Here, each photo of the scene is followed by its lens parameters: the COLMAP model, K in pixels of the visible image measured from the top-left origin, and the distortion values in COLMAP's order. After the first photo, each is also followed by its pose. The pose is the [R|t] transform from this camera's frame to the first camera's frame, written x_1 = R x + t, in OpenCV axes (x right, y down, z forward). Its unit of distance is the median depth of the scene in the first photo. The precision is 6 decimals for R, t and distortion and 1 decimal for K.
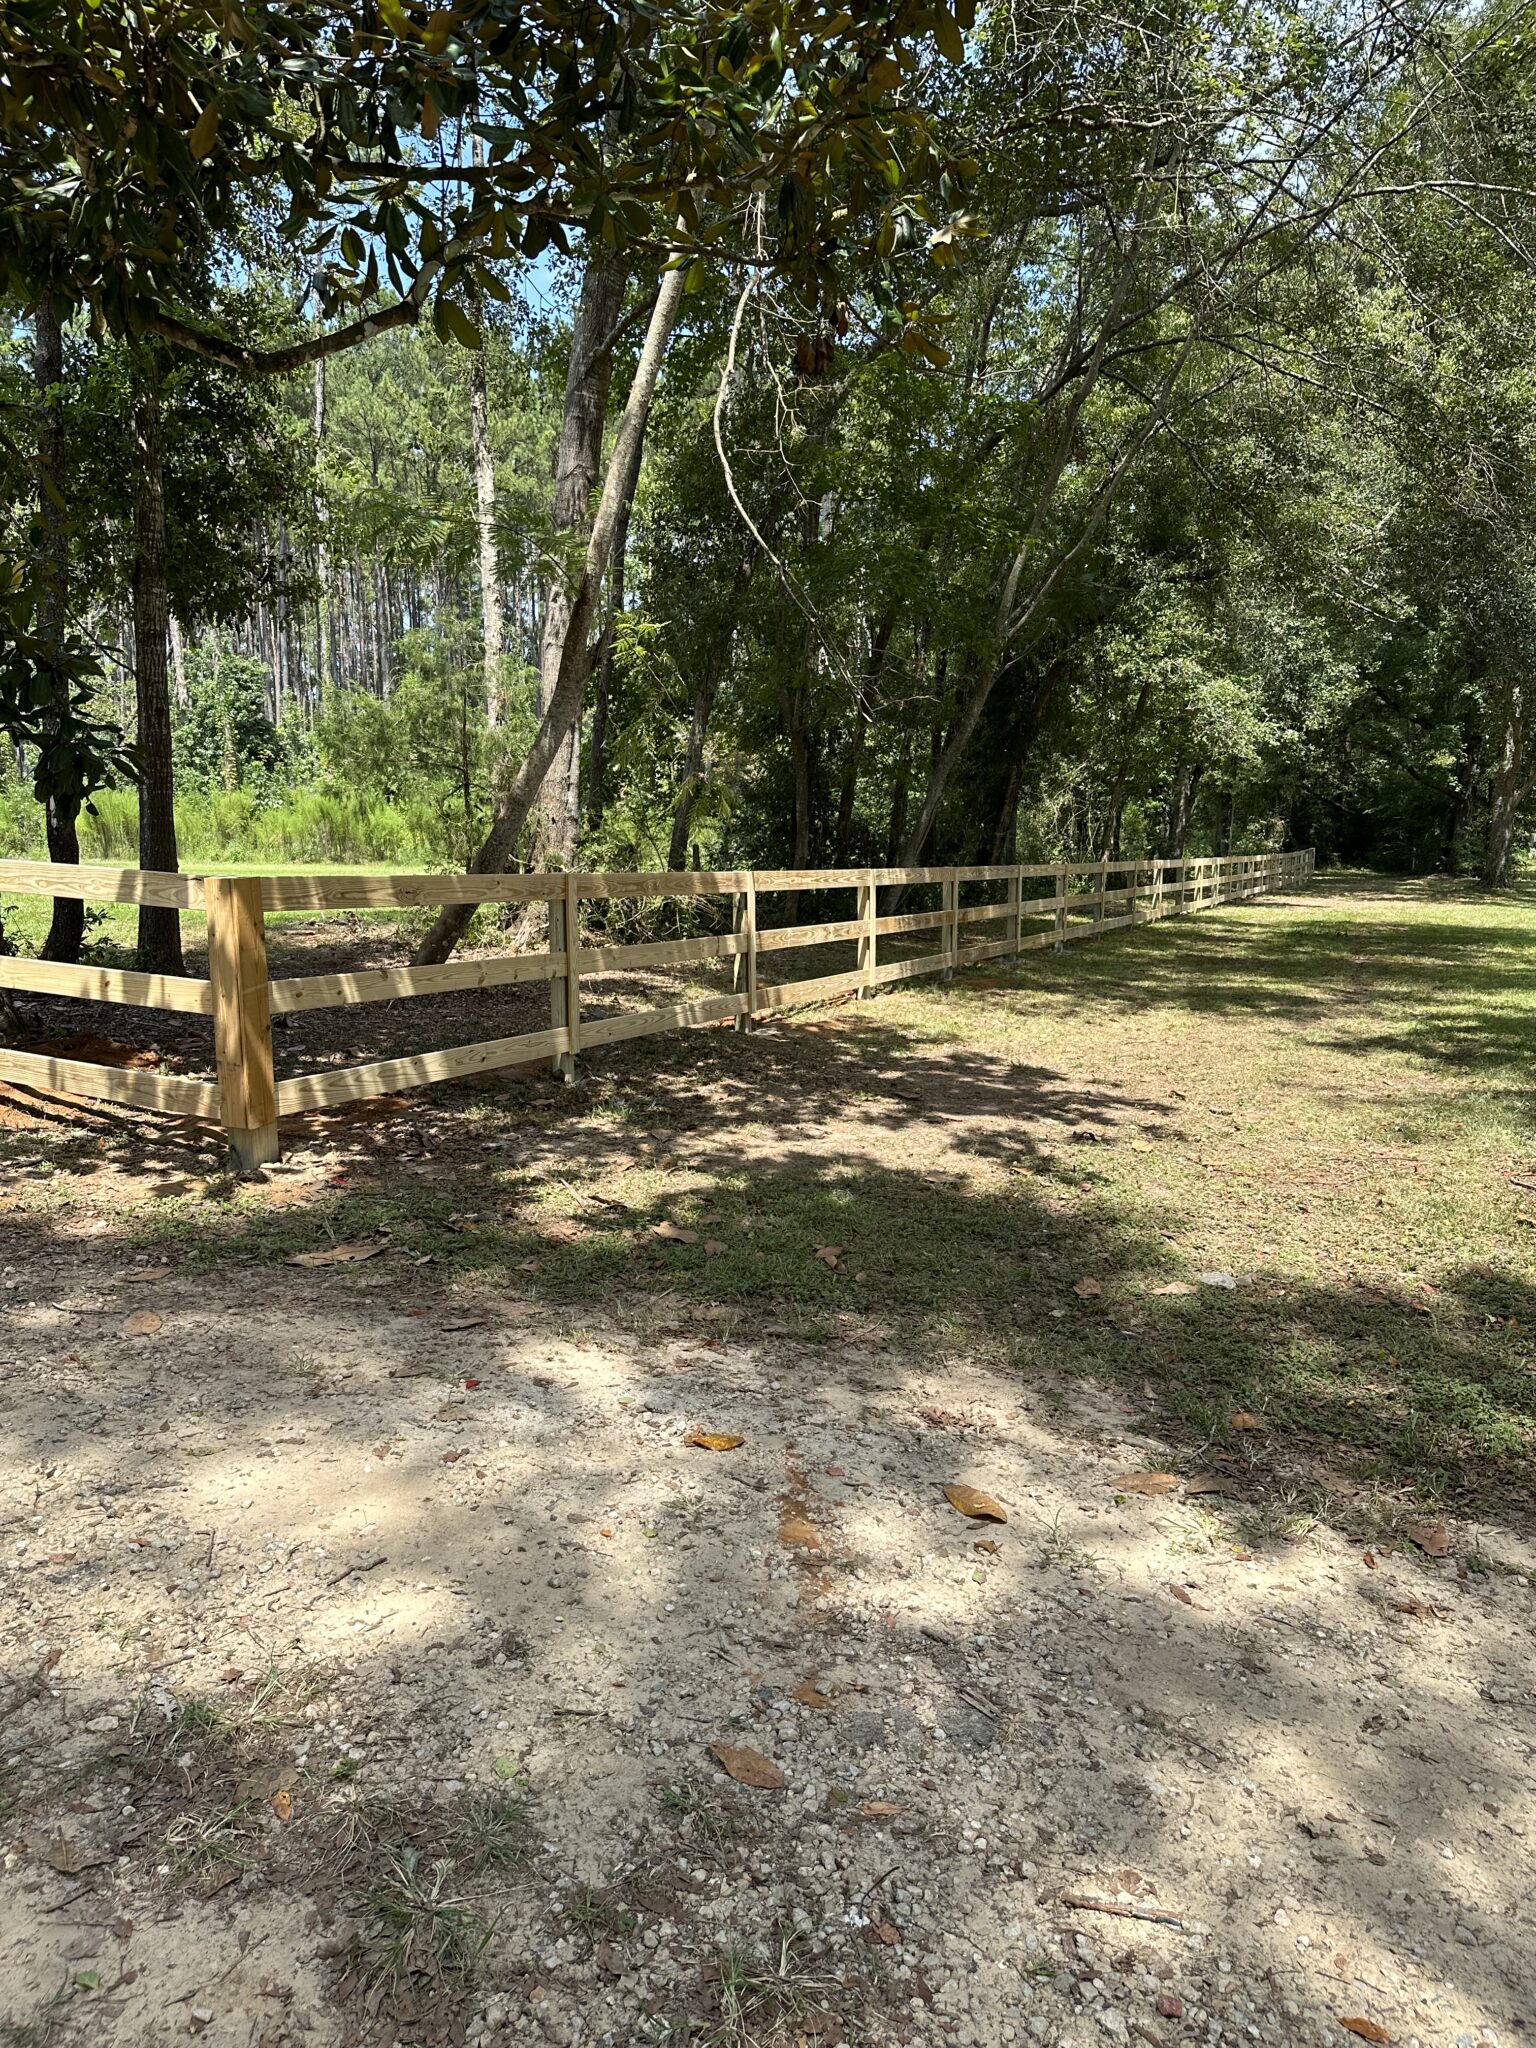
lens RADIAL K [[1463.4, 0, 768.0], [0, 1463.4, 1024.0], [0, 0, 1]] dist [0.081800, -0.120946]
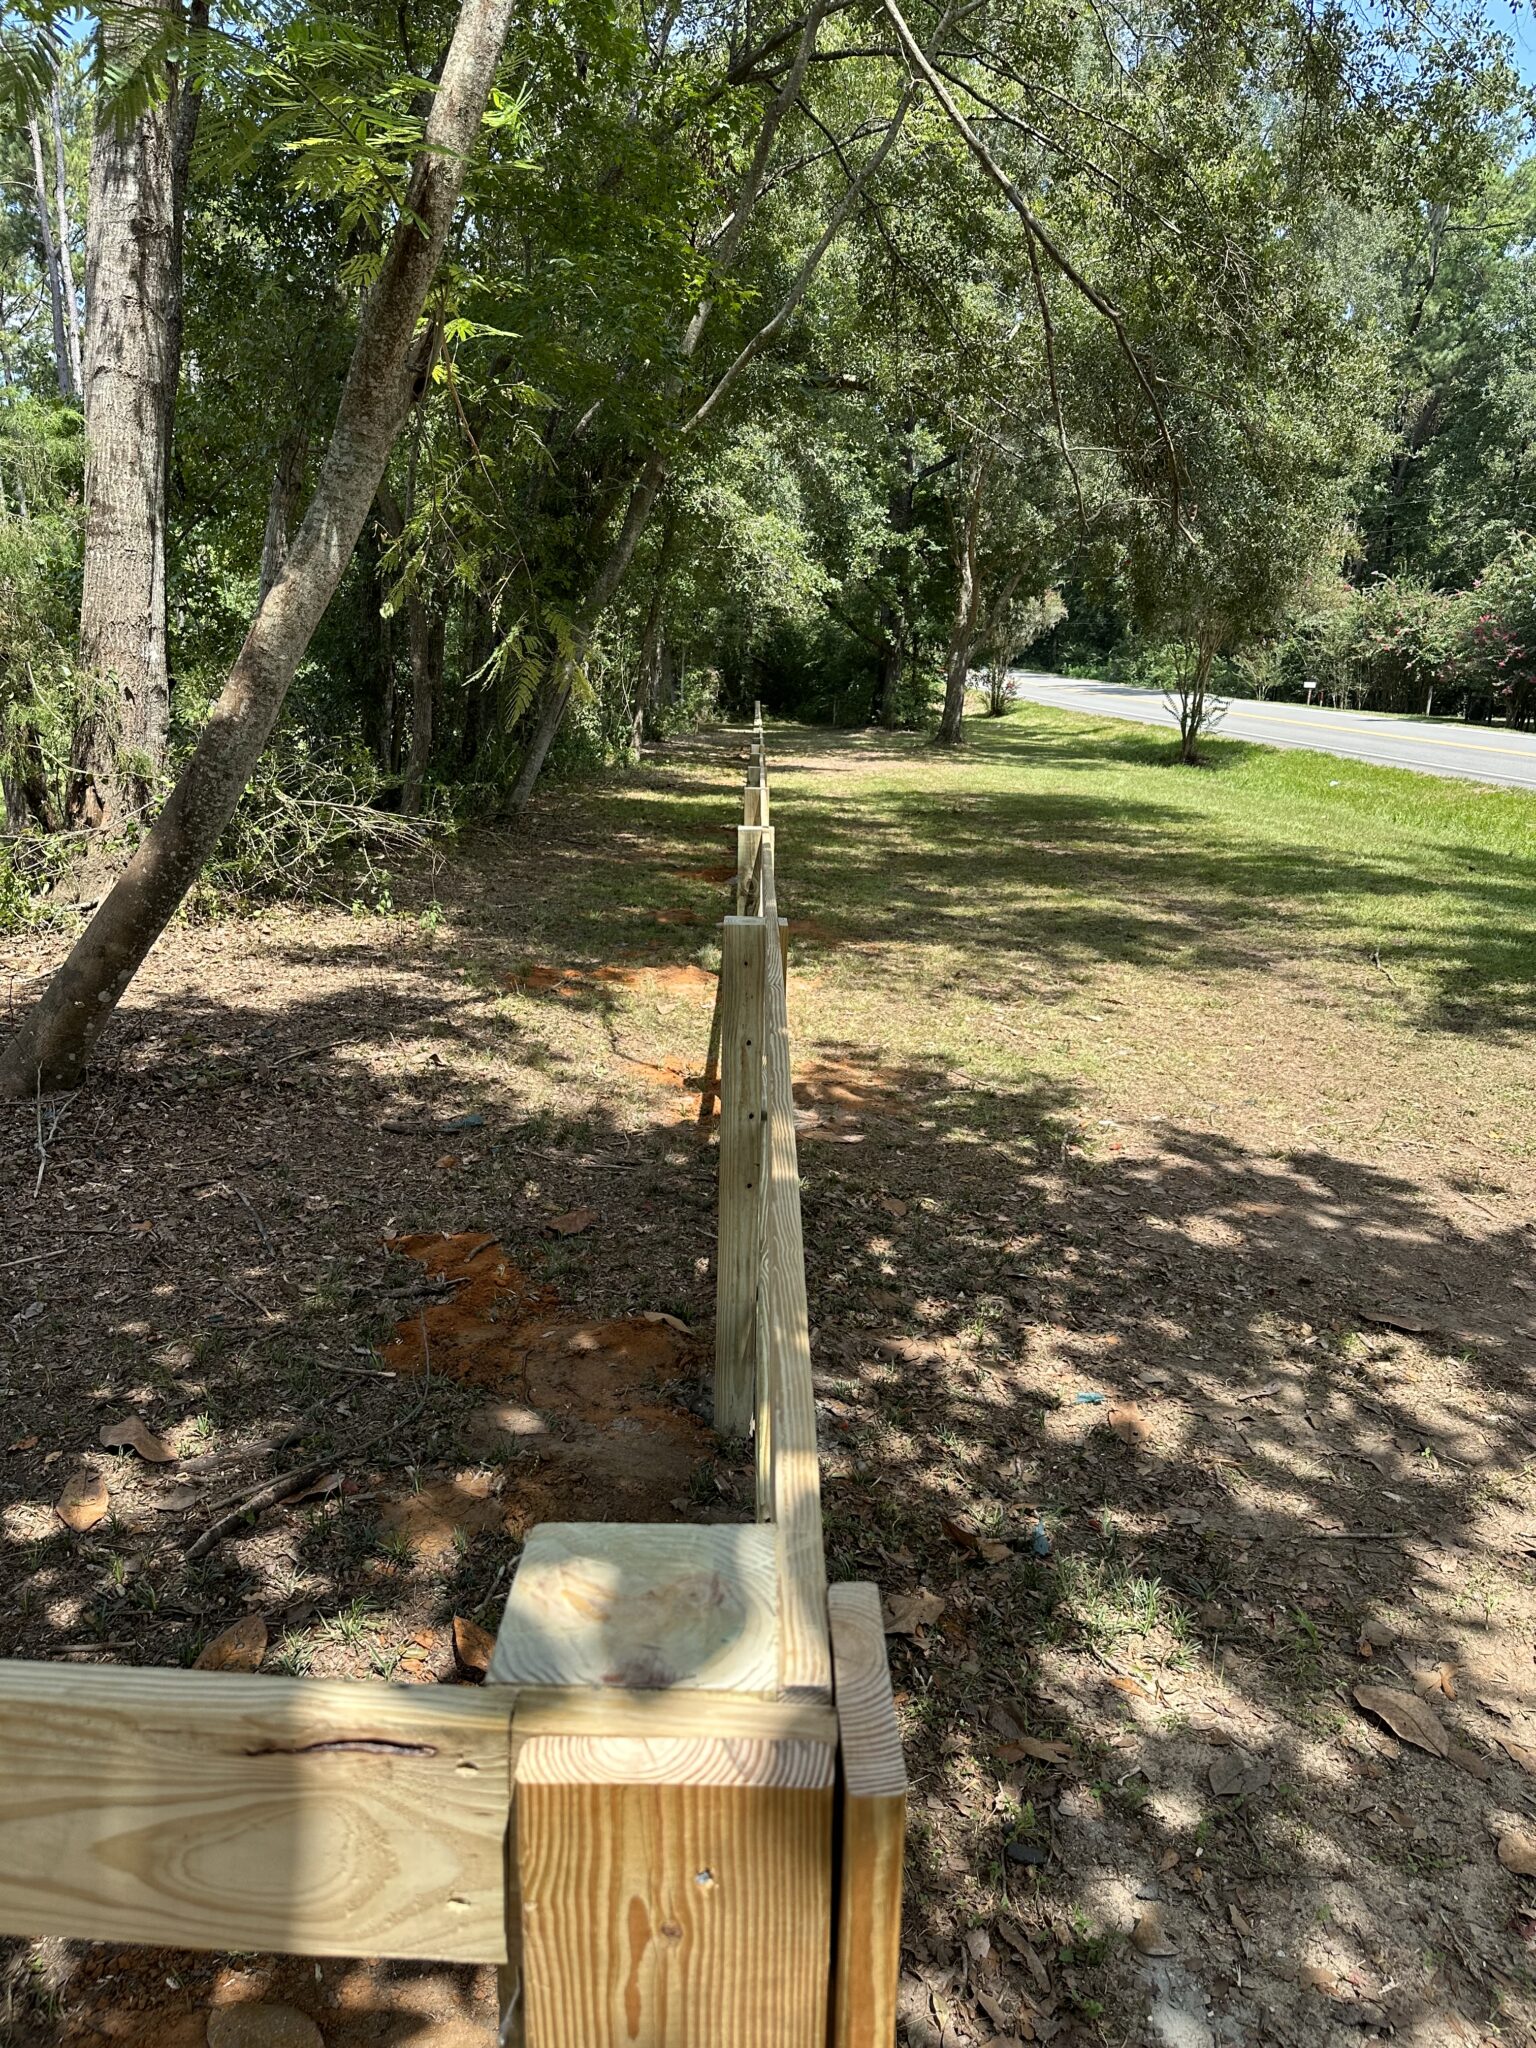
lens RADIAL K [[1463.4, 0, 768.0], [0, 1463.4, 1024.0], [0, 0, 1]] dist [0.081800, -0.120946]
pose [[0.913761, -0.085747, 0.397101, -0.070112], [0.044097, 0.992631, 0.112869, -0.029334], [-0.403853, -0.085624, 0.910808, 0.164169]]
